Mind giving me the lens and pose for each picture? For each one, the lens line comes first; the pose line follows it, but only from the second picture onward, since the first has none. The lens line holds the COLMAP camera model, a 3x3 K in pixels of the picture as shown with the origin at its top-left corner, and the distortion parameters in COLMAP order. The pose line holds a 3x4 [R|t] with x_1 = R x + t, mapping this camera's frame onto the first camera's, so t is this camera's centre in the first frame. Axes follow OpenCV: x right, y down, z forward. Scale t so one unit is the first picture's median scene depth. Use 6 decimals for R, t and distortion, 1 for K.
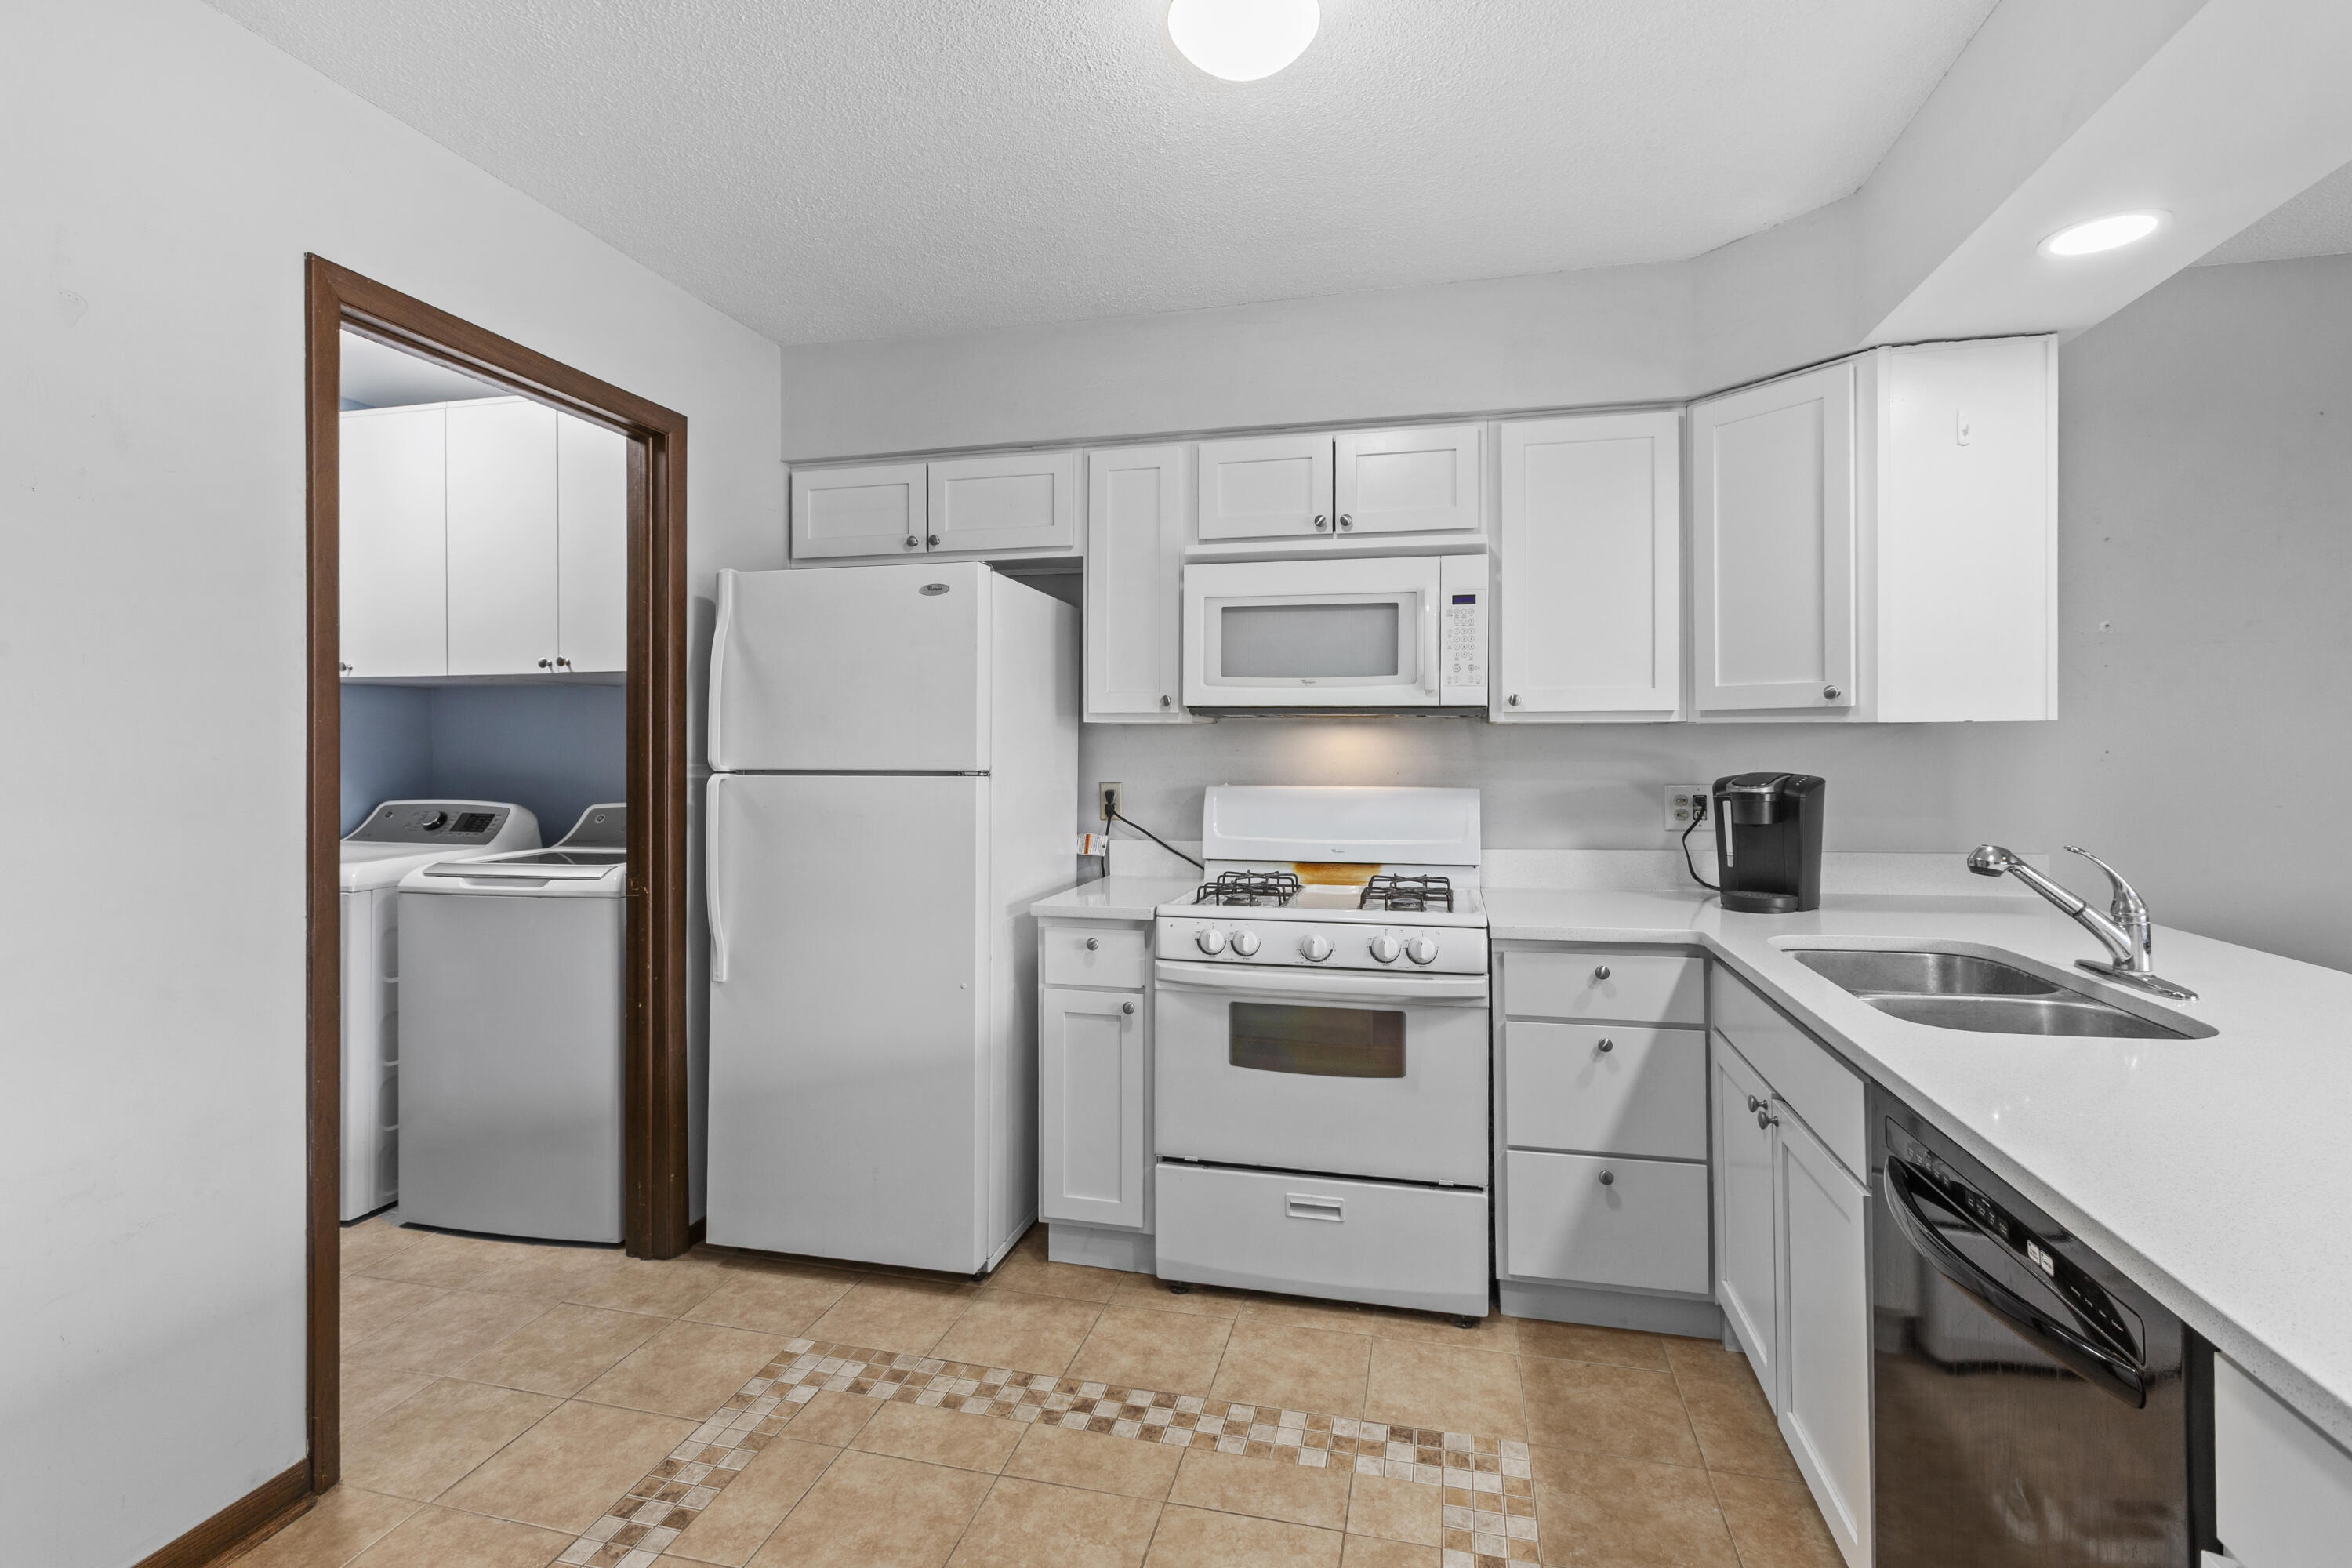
lens RADIAL K [[1054.4, 0, 1195.8], [0, 1054.4, 737.8], [0, 0, 1]] dist [-0.002681, -0.000239]
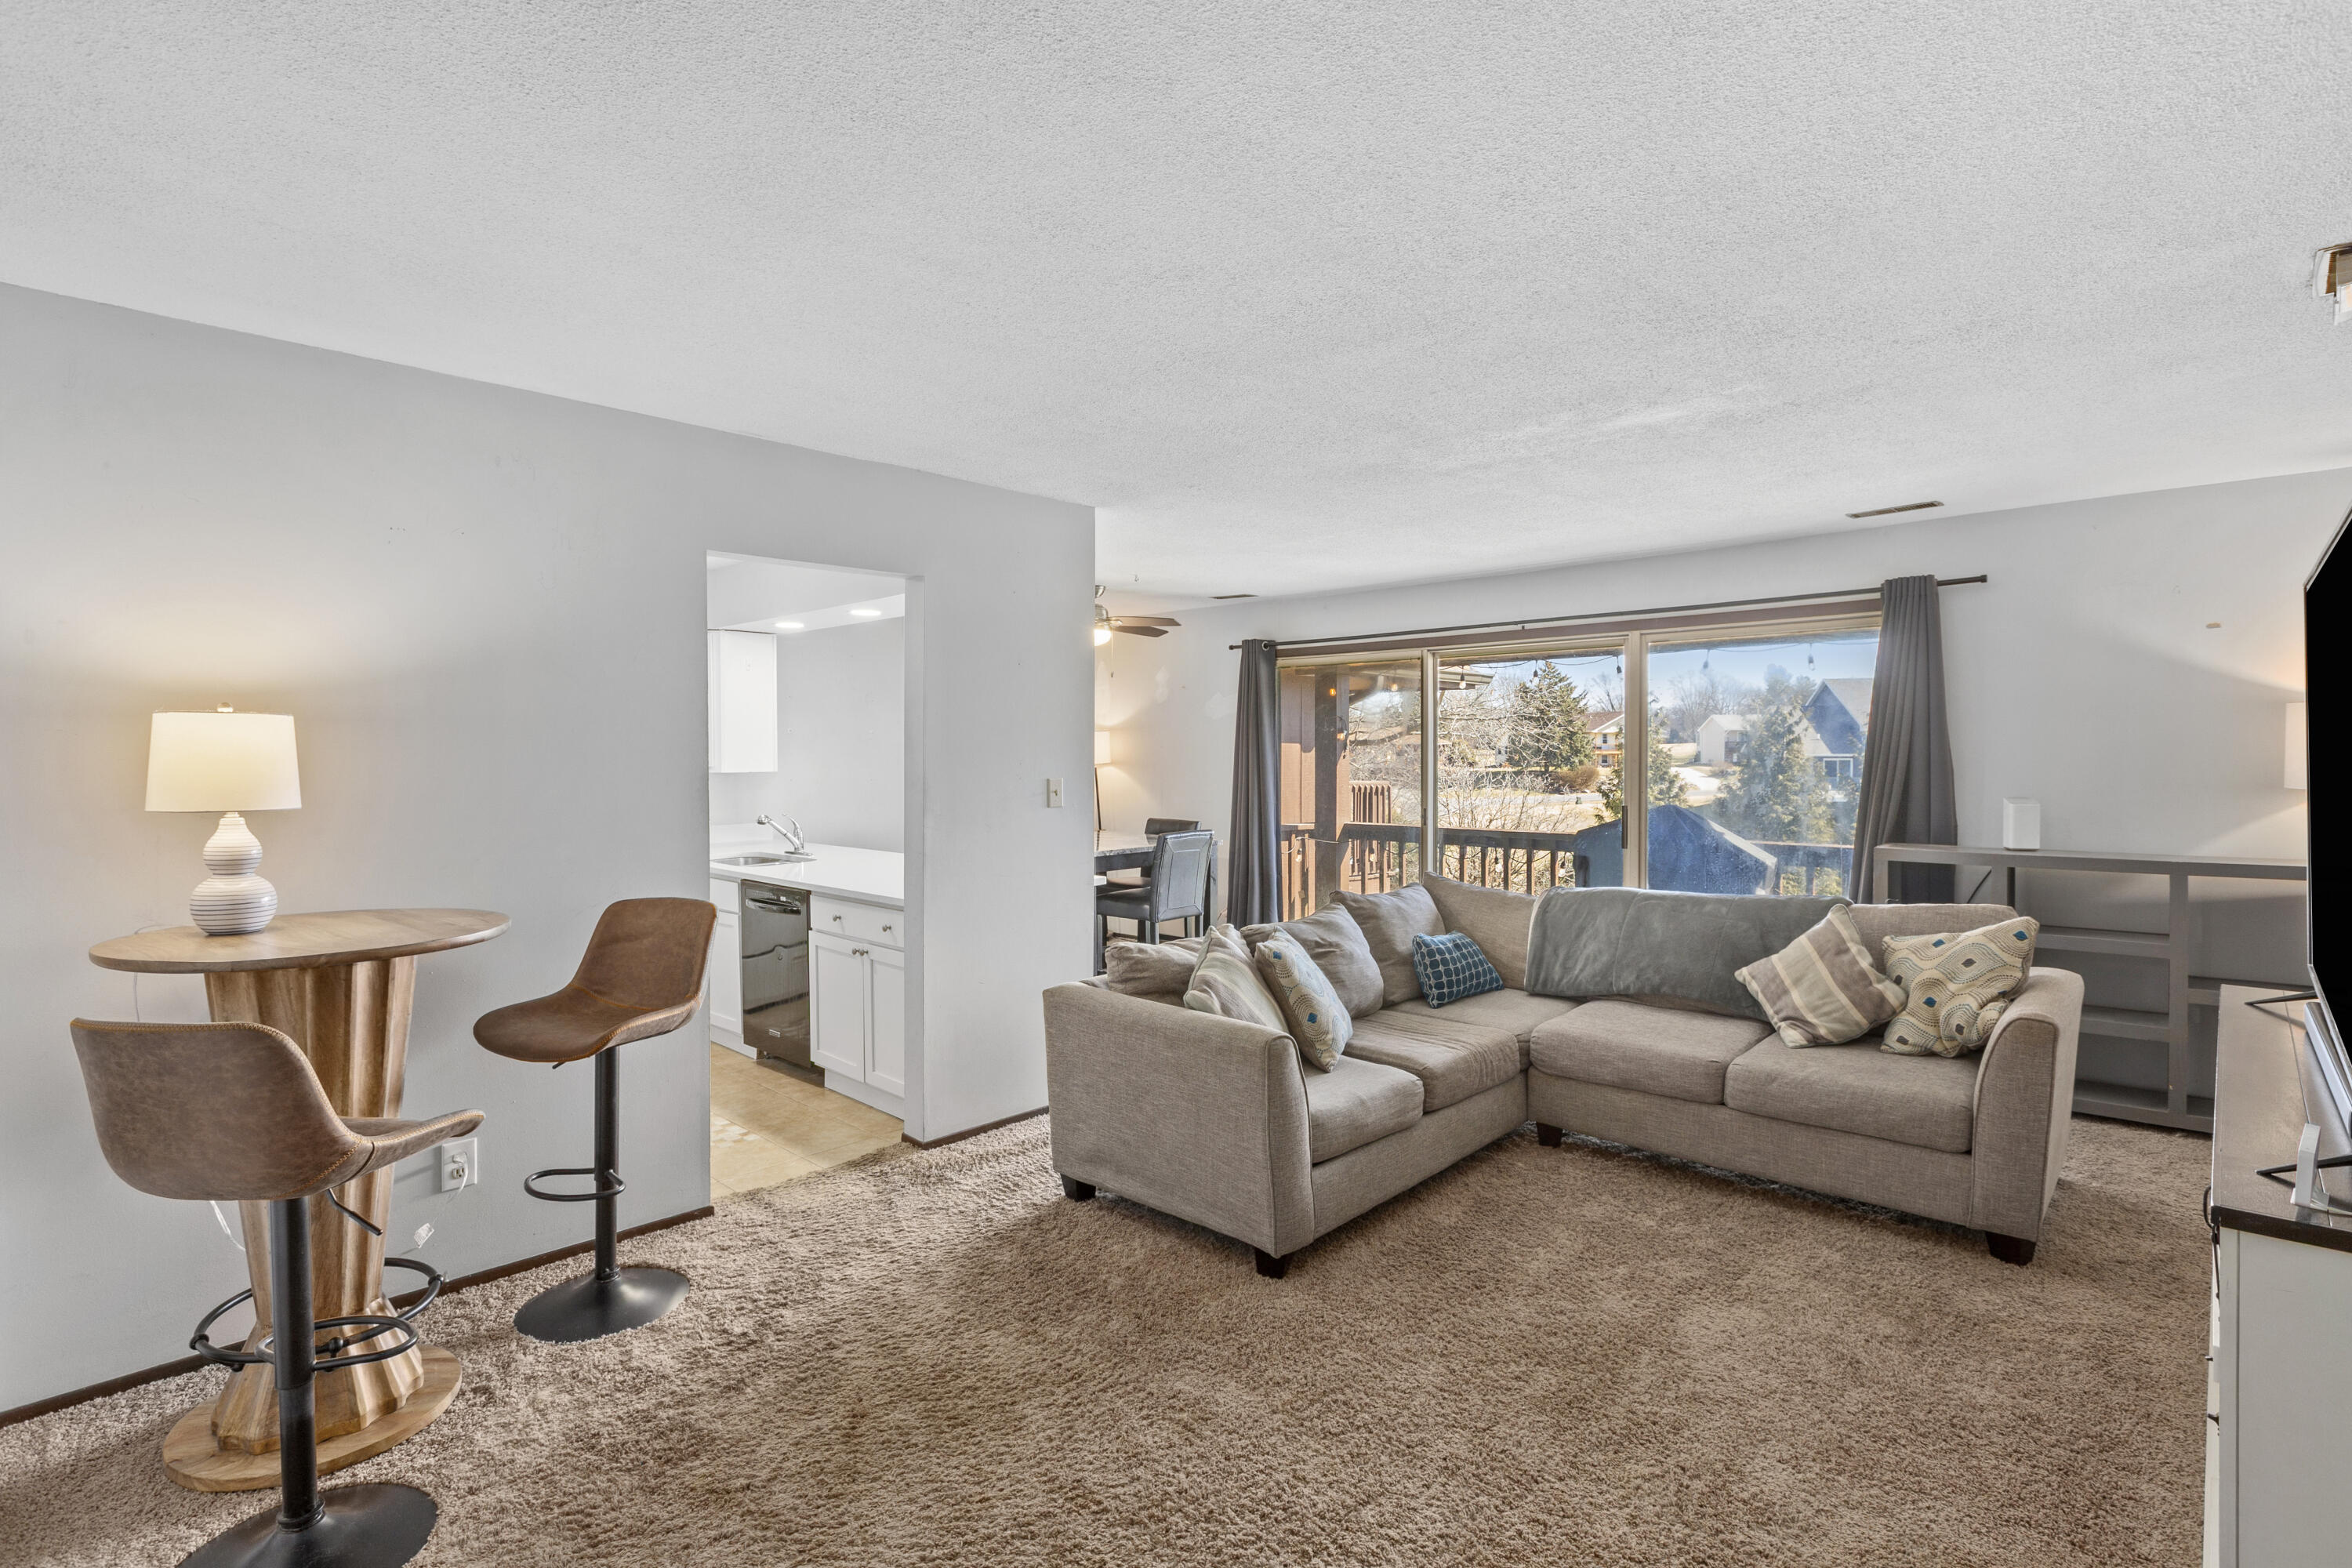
lens RADIAL K [[1110.8, 0, 1175.3], [0, 1110.8, 773.6], [0, 0, 1]] dist [0.003469, 0.000571]
pose [[0.495603, -0.018290, 0.868357, -0.995340], [-0.000315, 0.999774, 0.021238, -0.061162], [-0.868549, -0.010799, 0.495485, -1.127177]]
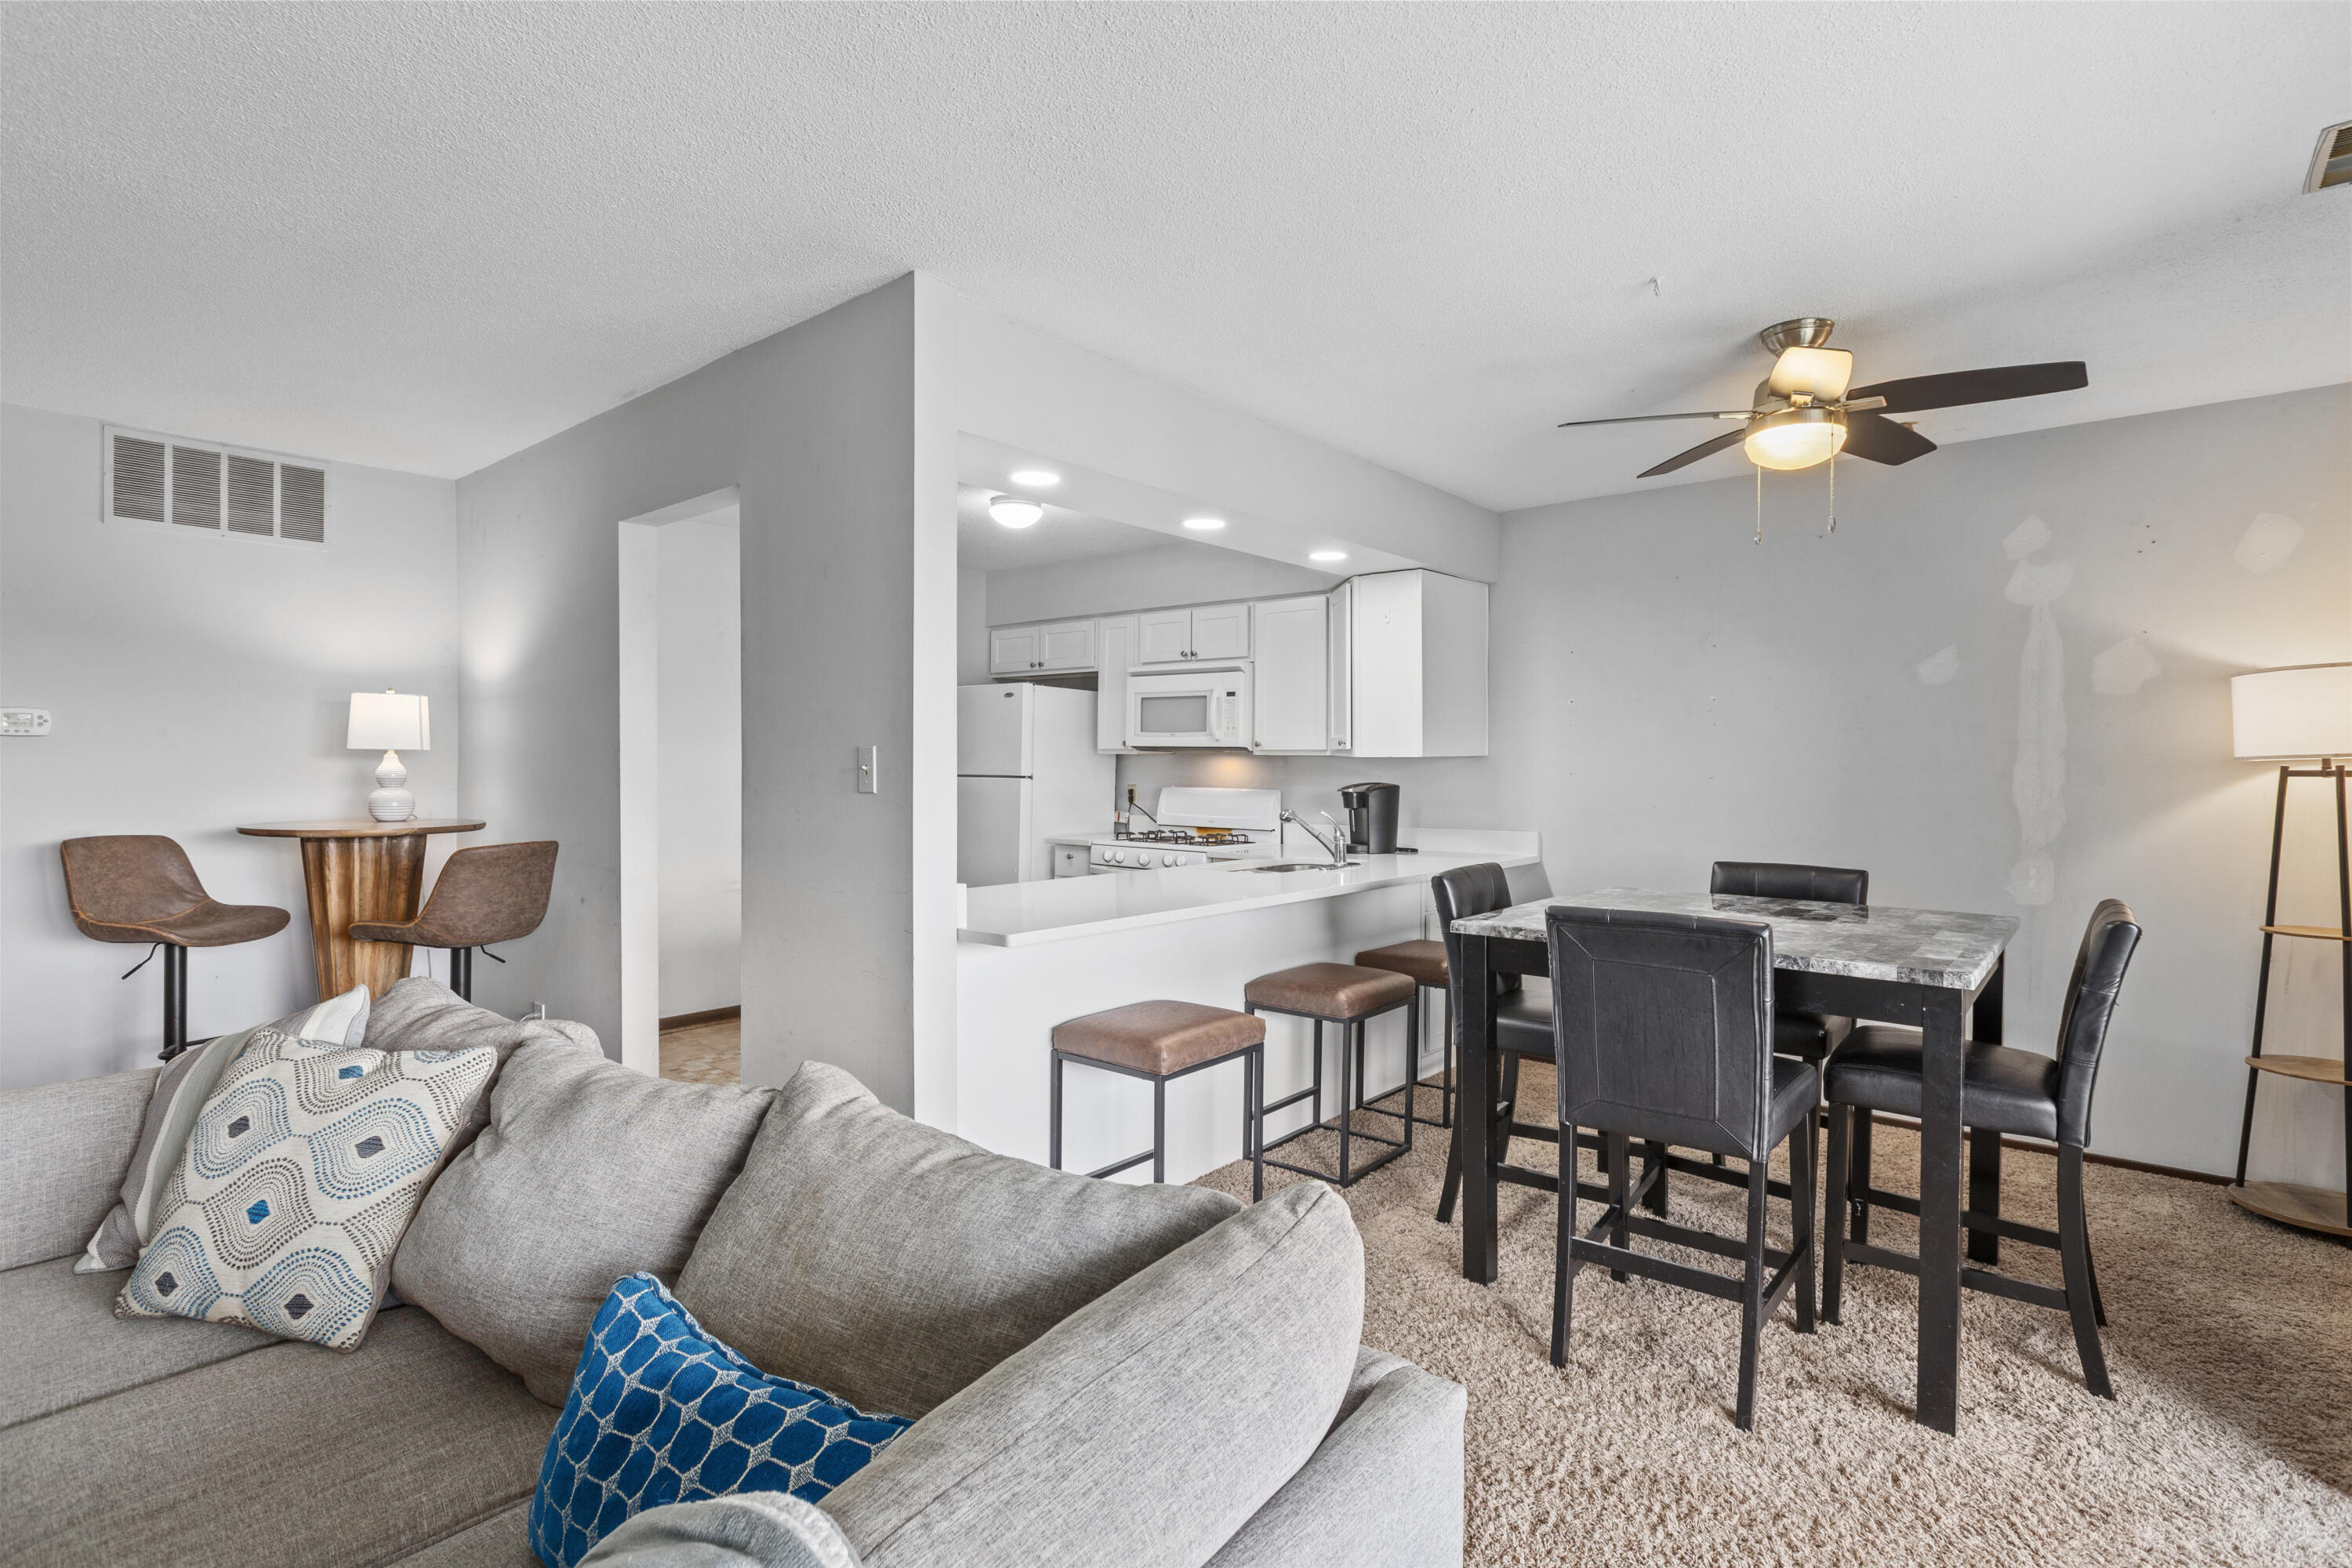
lens RADIAL K [[1110.8, 0, 1175.5], [0, 1110.8, 774.6], [0, 0, 1]] dist [0.003469, 0.000571]
pose [[0.889708, 0.013737, -0.456323, 1.067736], [-0.007394, 0.999850, 0.015683, -0.009521], [0.456470, -0.010579, 0.889676, -0.884155]]
